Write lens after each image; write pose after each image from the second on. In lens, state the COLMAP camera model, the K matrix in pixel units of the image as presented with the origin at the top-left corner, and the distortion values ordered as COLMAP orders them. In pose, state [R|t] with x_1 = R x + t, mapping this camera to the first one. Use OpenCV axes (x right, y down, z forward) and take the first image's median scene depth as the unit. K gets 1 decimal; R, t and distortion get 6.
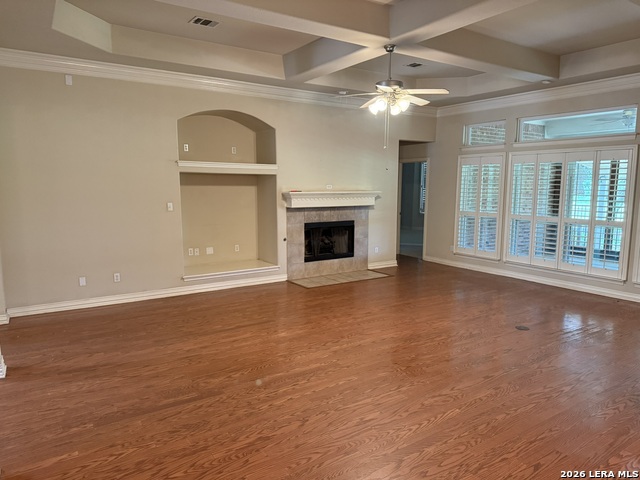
lens RADIAL K [[452.8, 0, 320.0], [0, 452.8, 240.0], [0, 0, 1]] dist [0.121211, -0.172670]
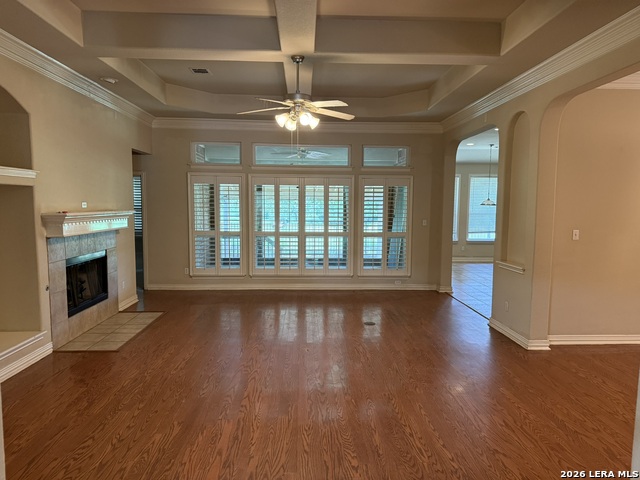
lens RADIAL K [[452.8, 0, 320.0], [0, 452.8, 240.0], [0, 0, 1]] dist [0.121211, -0.172670]
pose [[0.505644, -0.067339, 0.860110, -0.426542], [0.098694, 0.994919, 0.019873, -0.042183], [-0.857079, 0.074840, 0.509721, 0.330722]]
